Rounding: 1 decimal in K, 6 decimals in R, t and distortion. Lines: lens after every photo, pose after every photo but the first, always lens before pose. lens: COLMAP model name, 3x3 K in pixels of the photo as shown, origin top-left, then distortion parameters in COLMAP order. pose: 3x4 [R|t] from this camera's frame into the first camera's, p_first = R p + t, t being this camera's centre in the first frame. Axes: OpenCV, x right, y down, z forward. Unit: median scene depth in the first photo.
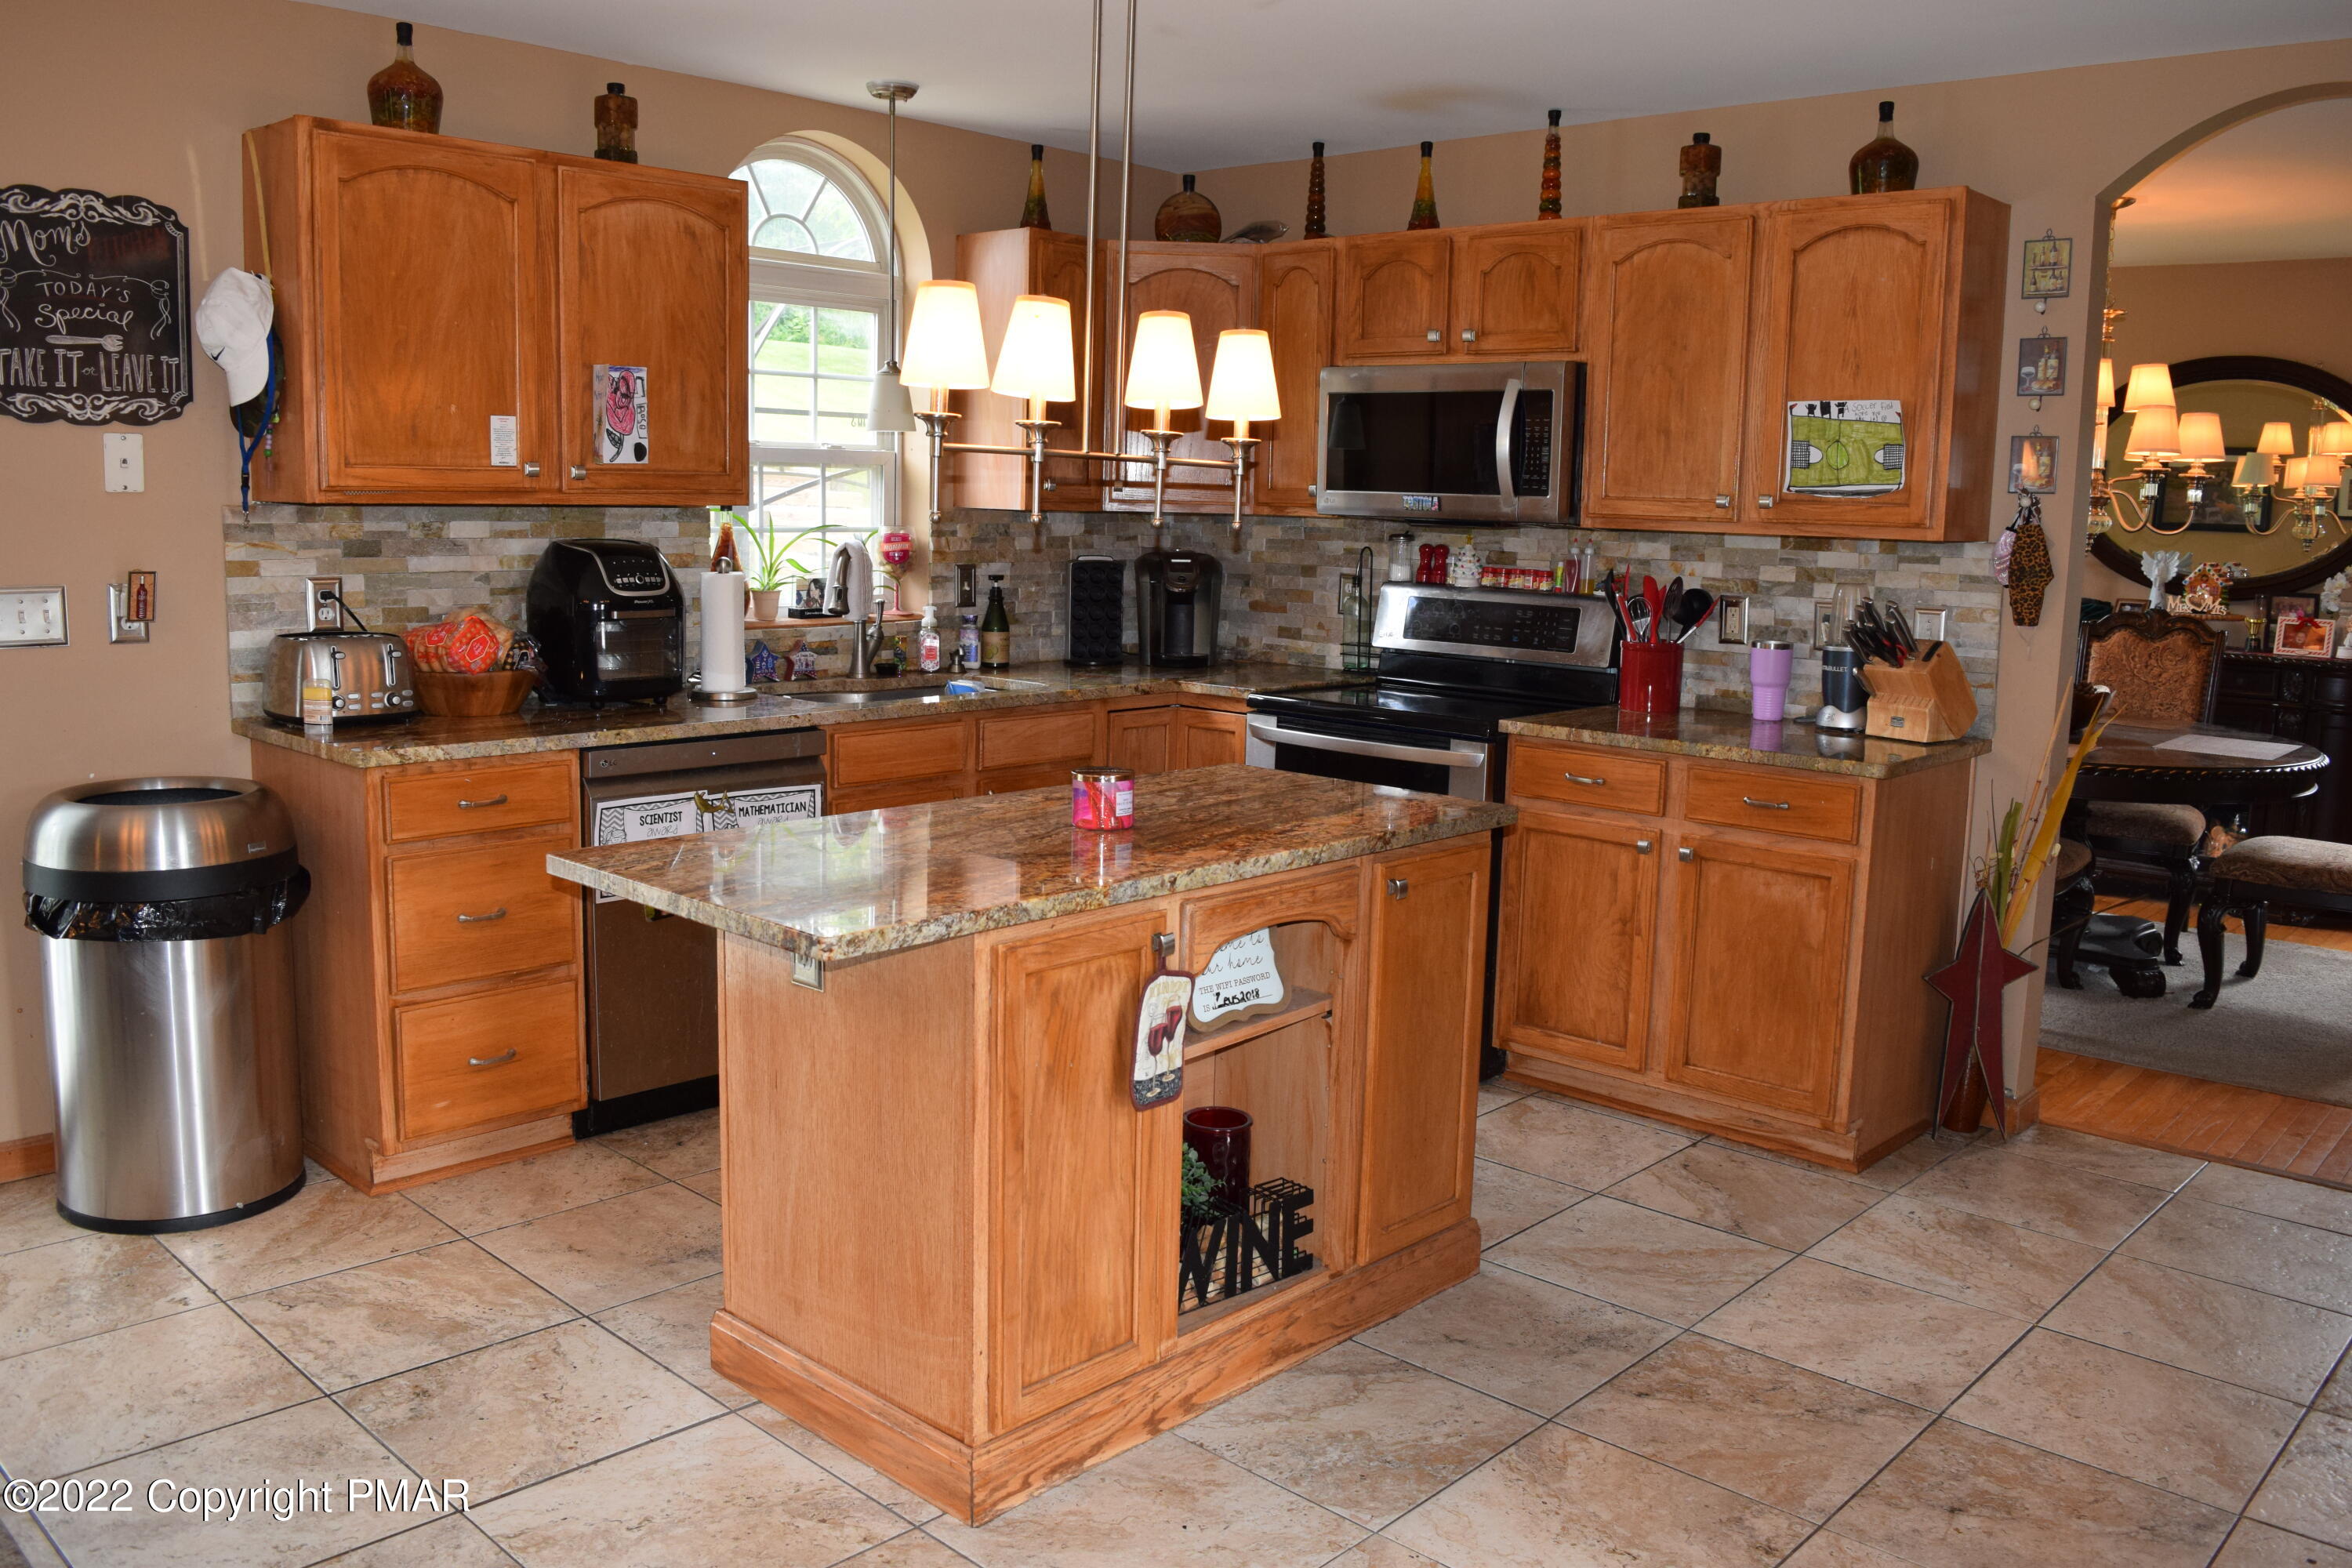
lens RADIAL K [[1906.5, 0, 1105.4], [0, 1906.5, 737.6], [0, 0, 1]] dist [-0.088118, 0.009125]
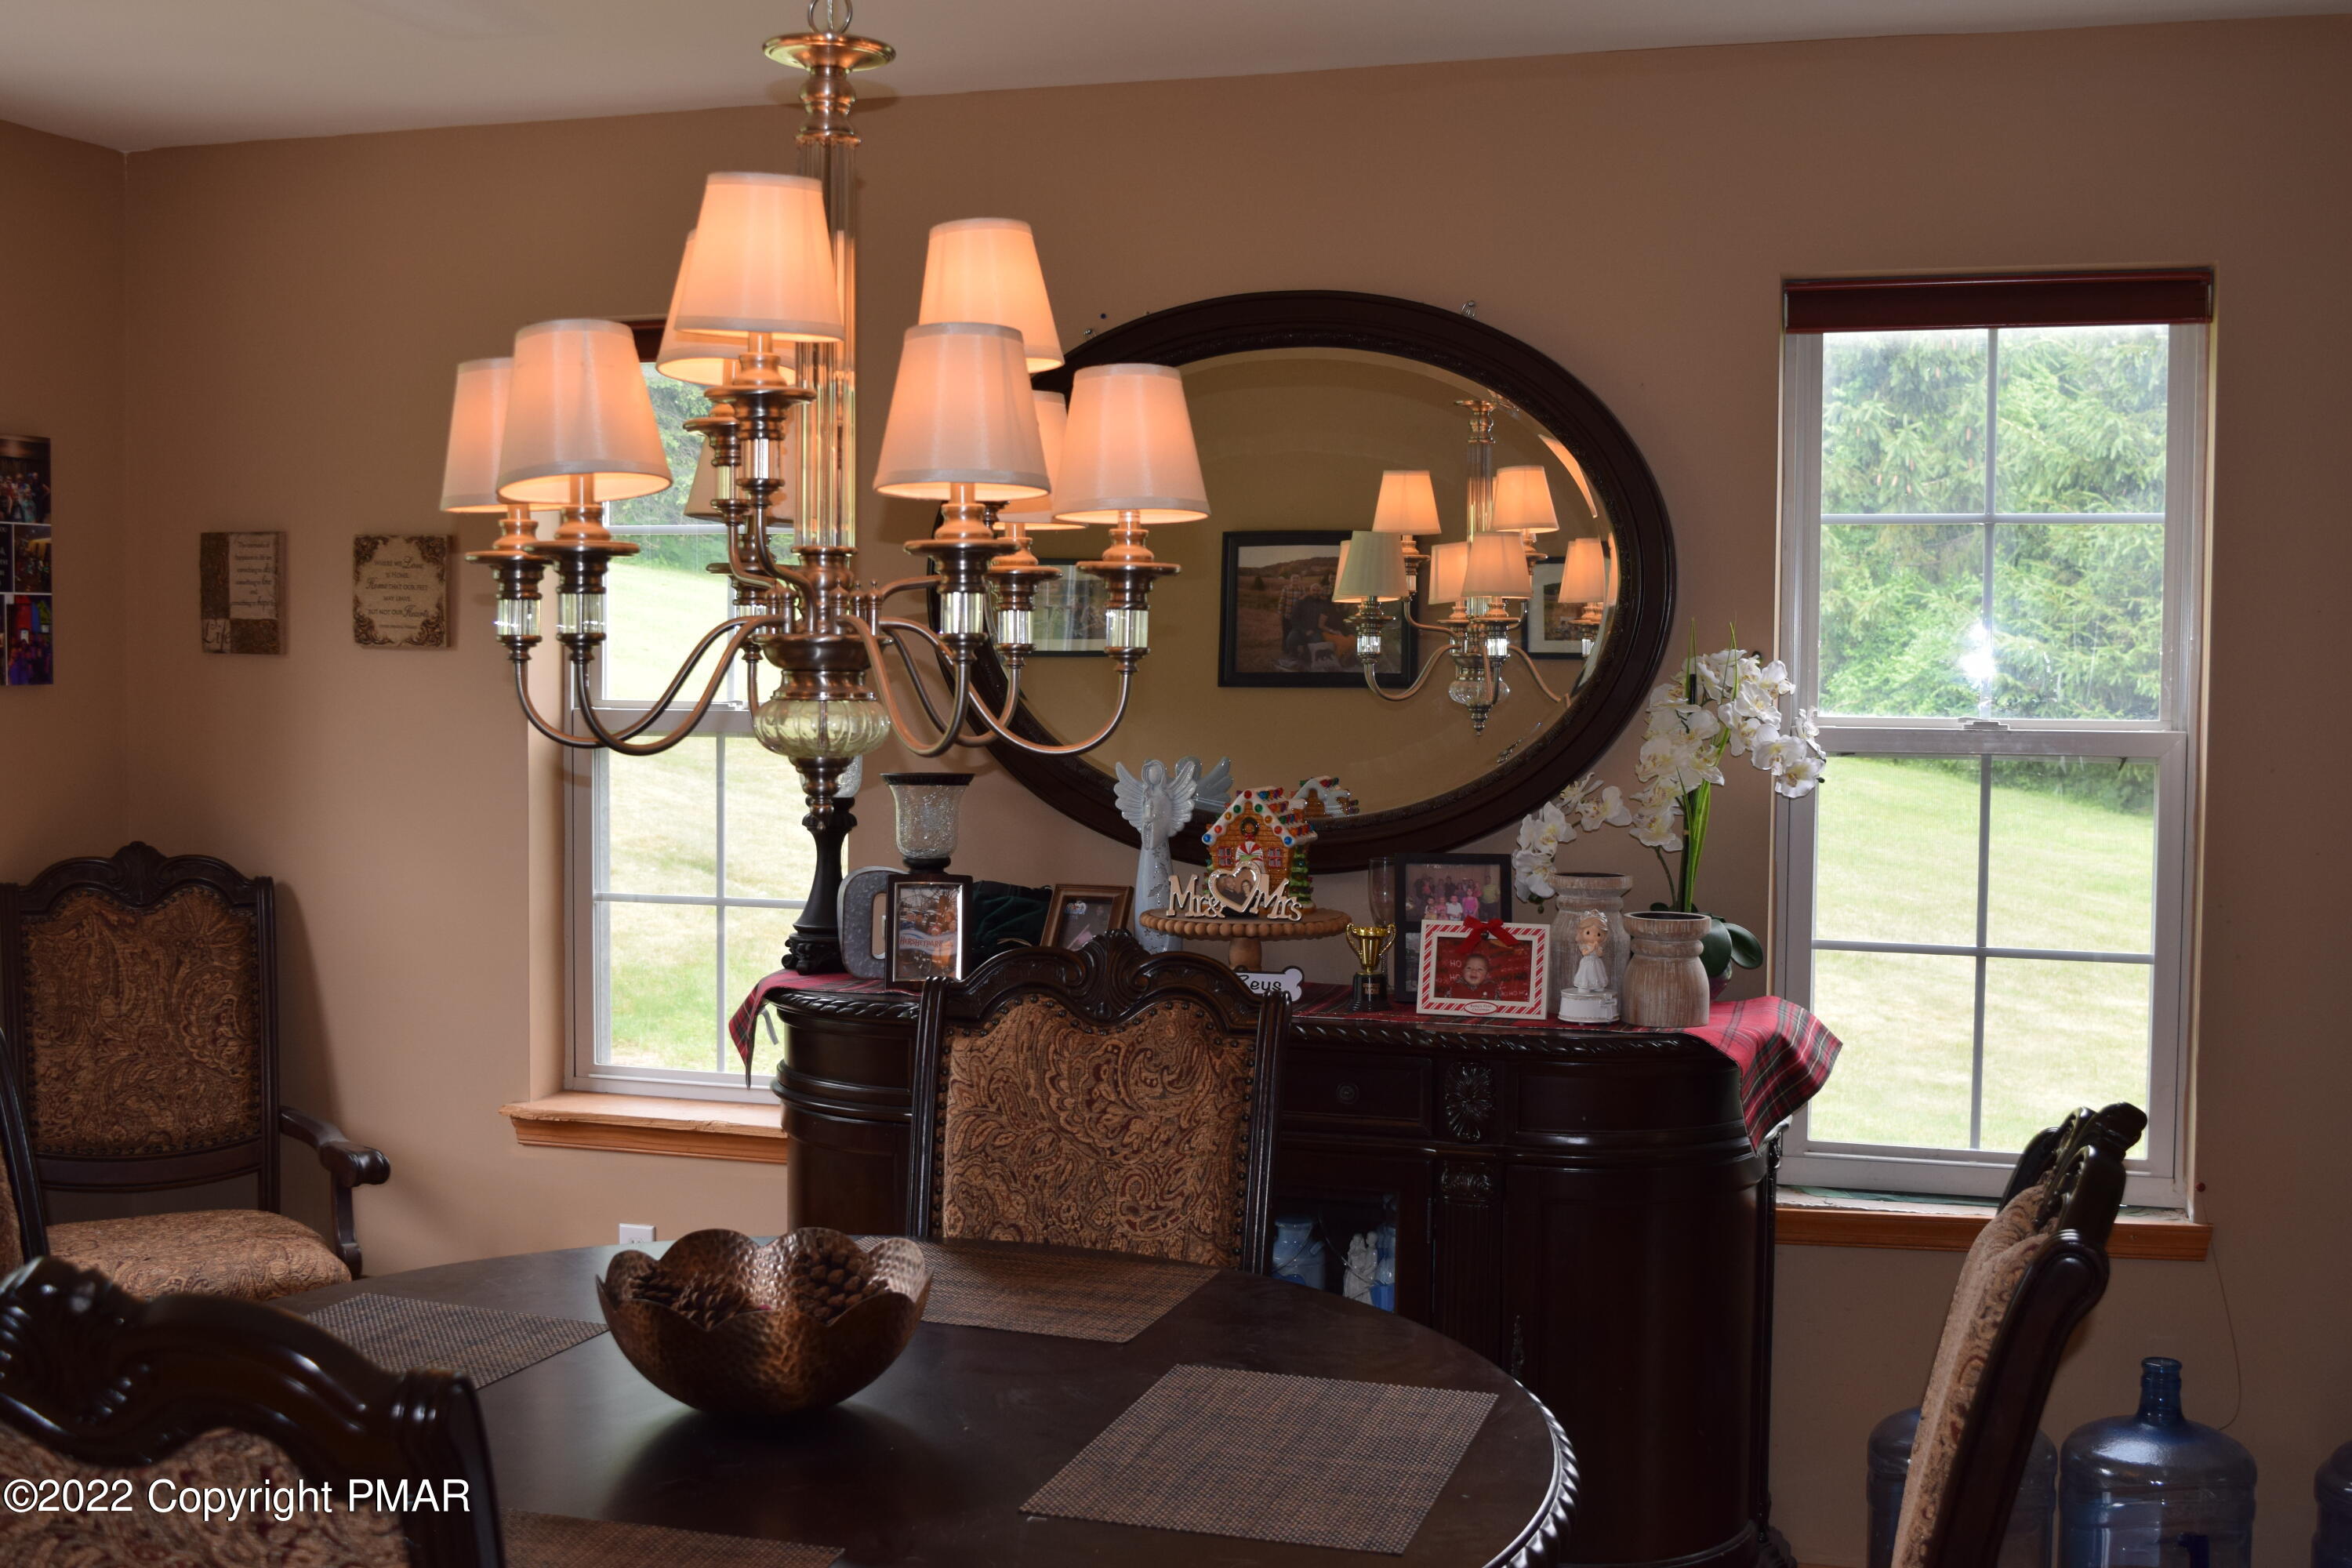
lens RADIAL K [[2617.8, 0, 1169.0], [0, 2617.8, 768.9], [0, 0, 1]] dist [0.007161, 0.000000]
pose [[0.897300, -0.037293, 0.439843, 0.333378], [0.071178, 0.995609, -0.060792, -0.066591], [-0.435645, 0.085856, 0.896015, 0.502329]]
